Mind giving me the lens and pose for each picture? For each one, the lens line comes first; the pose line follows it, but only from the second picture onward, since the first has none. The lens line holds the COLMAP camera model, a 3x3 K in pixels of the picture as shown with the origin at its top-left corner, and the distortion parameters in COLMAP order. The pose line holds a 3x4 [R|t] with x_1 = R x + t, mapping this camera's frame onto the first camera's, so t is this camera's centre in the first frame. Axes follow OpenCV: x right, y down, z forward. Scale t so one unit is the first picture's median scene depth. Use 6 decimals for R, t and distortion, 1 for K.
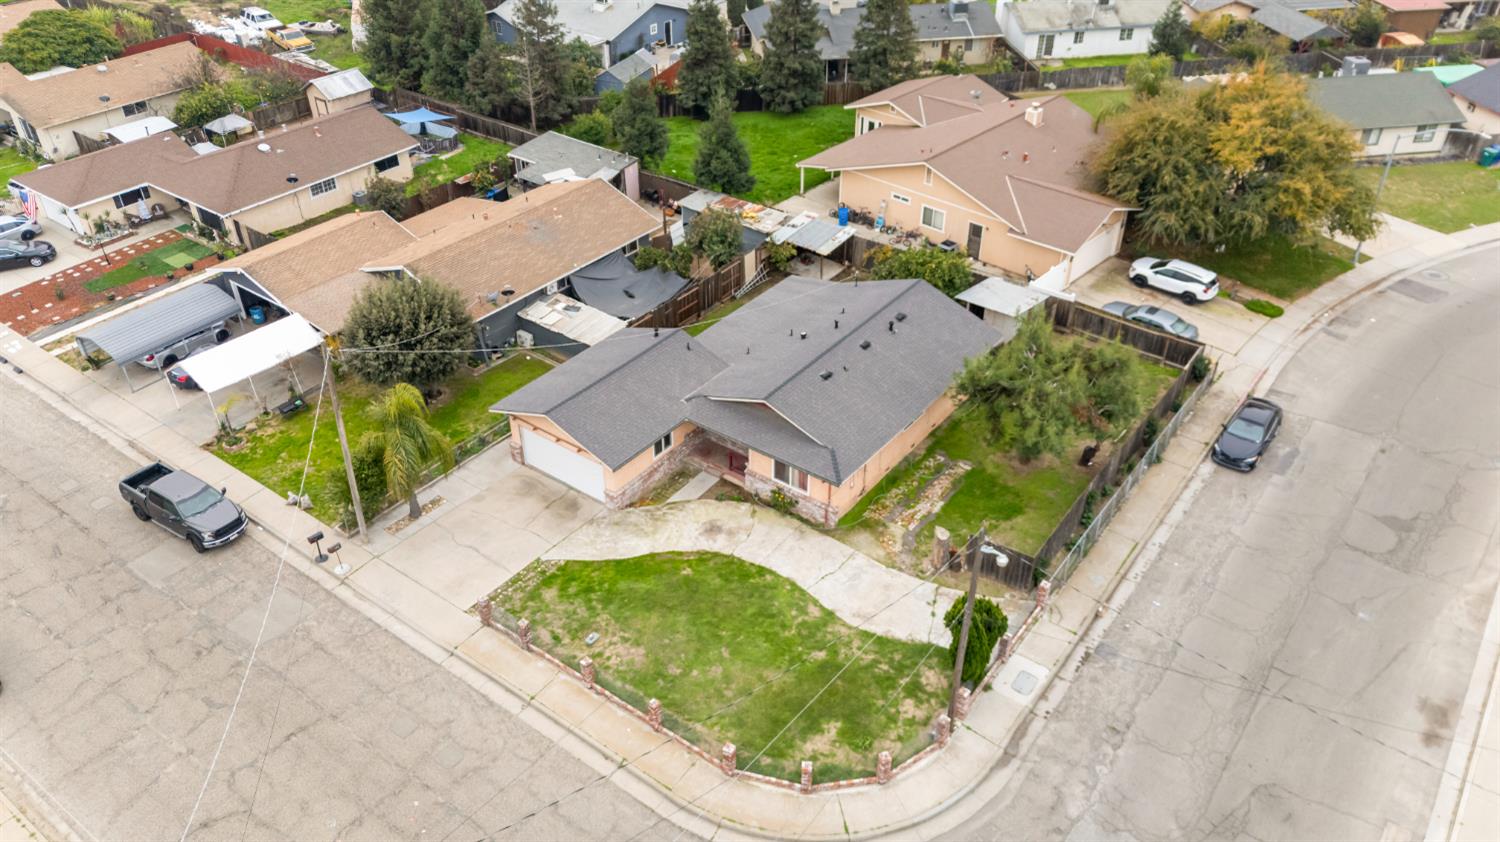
lens RADIAL K [[1100.3, 0, 750.0], [0, 1100.3, 421.0], [0, 0, 1]] dist [0.063169, -0.055450]
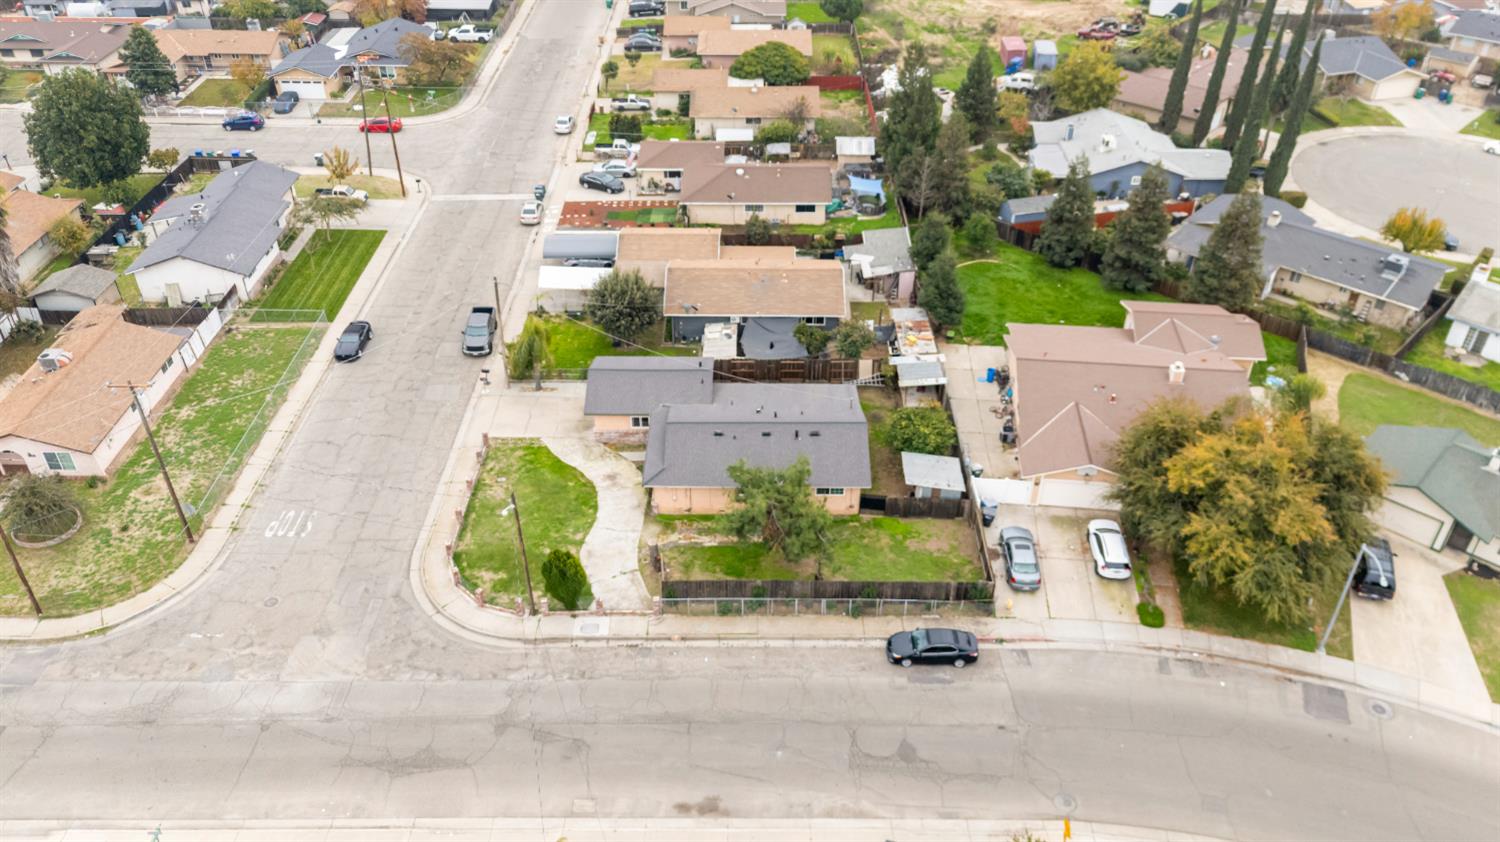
lens RADIAL K [[1111.7, 0, 750.0], [0, 1111.7, 421.0], [0, 0, 1]] dist [0.068604, -0.068751]
pose [[0.599481, 0.466945, -0.650065, 1.028609], [-0.464160, 0.864486, 0.192922, -0.353851], [0.652056, 0.186081, 0.734981, -0.080370]]
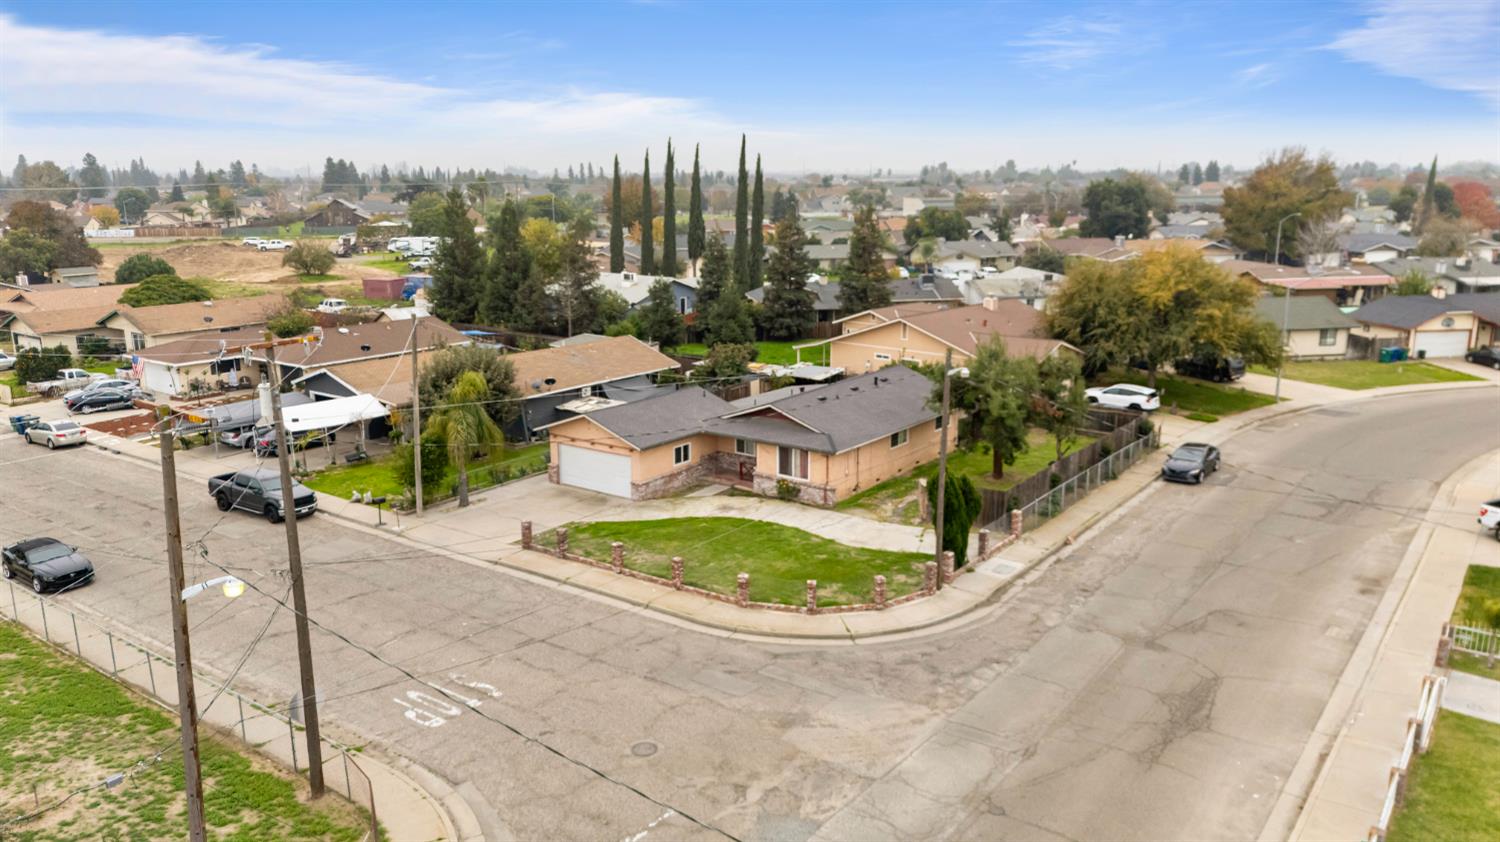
lens RADIAL K [[1100.3, 0, 750.0], [0, 1100.3, 421.0], [0, 0, 1]] dist [0.063169, -0.055450]
pose [[0.999993, -0.003261, 0.001699, -0.009535], [0.003661, 0.925389, -0.379002, 0.411133], [-0.000337, 0.379006, 0.925394, -0.078150]]
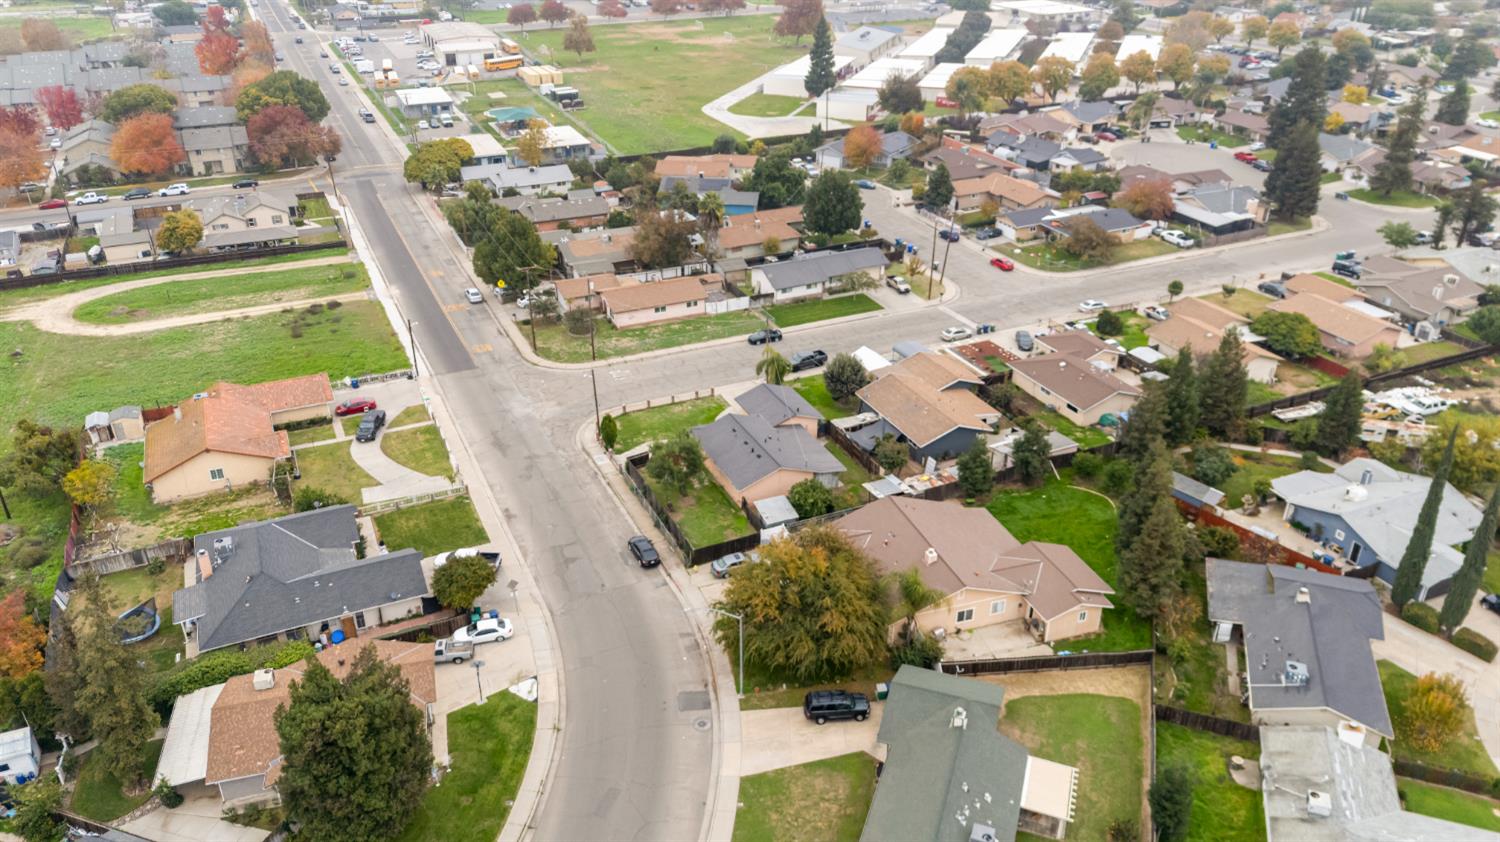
lens RADIAL K [[1100.3, 0, 750.0], [0, 1100.3, 421.0], [0, 0, 1]] dist [0.063169, -0.055450]
pose [[-0.474528, 0.415509, -0.776000, 1.903486], [-0.505770, 0.592820, 0.626706, -1.571590], [0.720430, 0.689867, -0.071157, 1.144193]]
